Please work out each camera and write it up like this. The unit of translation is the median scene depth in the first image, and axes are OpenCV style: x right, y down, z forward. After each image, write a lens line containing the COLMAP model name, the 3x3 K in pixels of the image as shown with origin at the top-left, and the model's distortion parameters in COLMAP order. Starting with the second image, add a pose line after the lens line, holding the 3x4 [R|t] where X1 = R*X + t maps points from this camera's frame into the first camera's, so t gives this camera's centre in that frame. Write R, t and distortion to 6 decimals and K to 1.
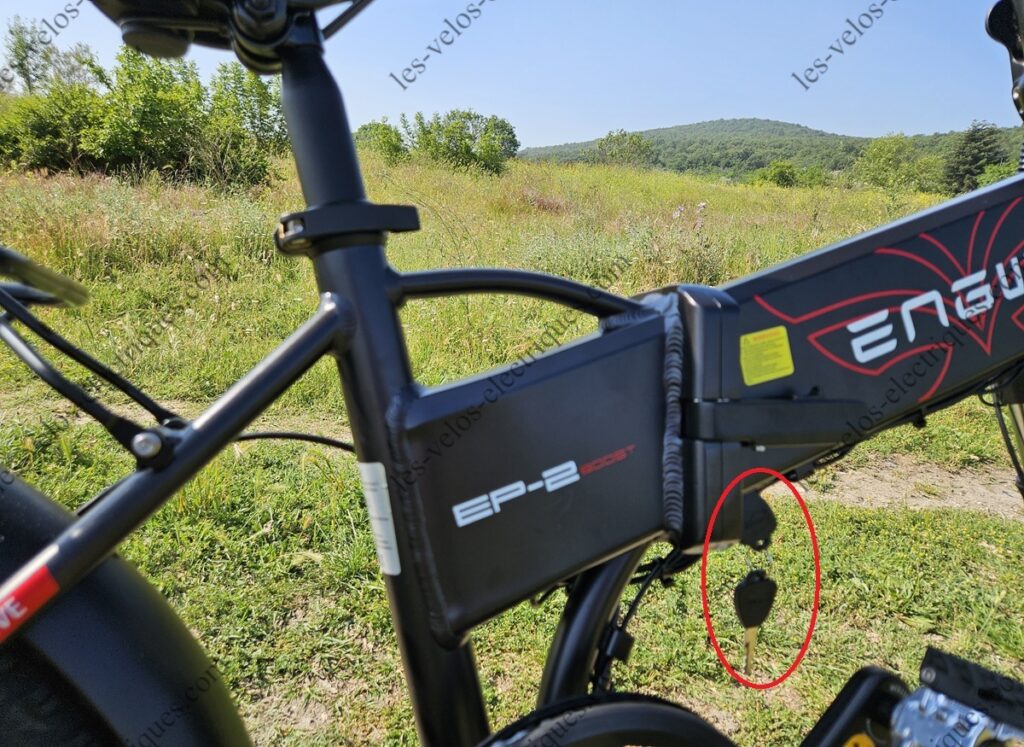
lens RADIAL K [[674.0, 0, 506.0], [0, 674.0, 376.3], [0, 0, 1]] dist [0.053243, -0.030114]
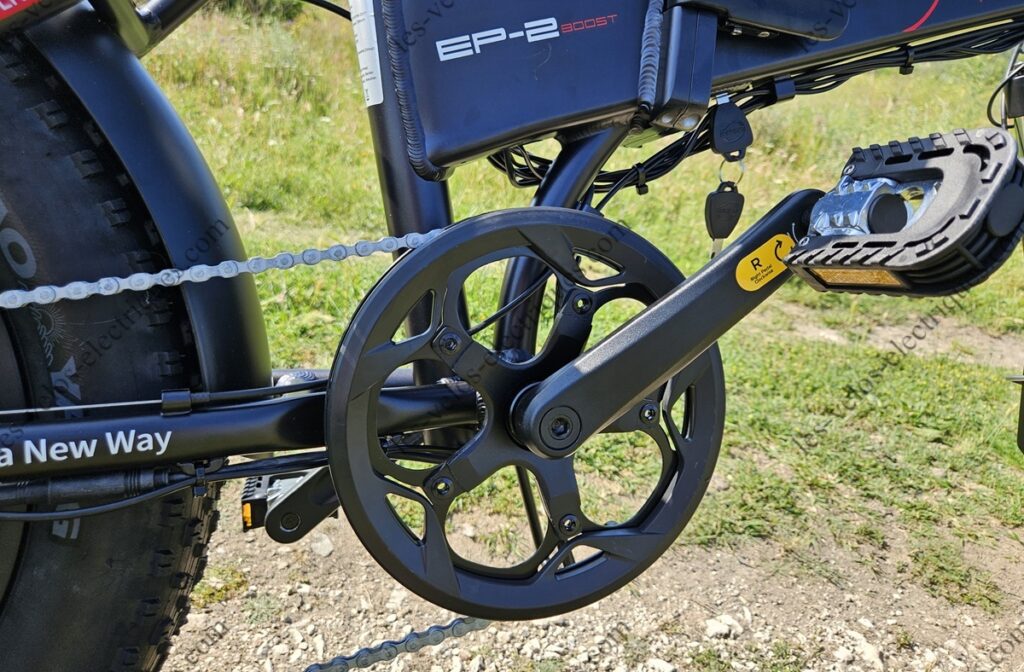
lens RADIAL K [[718.1, 0, 536.7], [0, 718.1, 314.6], [0, 0, 1]] dist [0.039074, -0.014532]
pose [[0.997174, 0.074575, -0.009105, 0.099850], [-0.073691, 0.994480, 0.074690, 0.431224], [0.014625, -0.073808, 0.997165, -0.128584]]
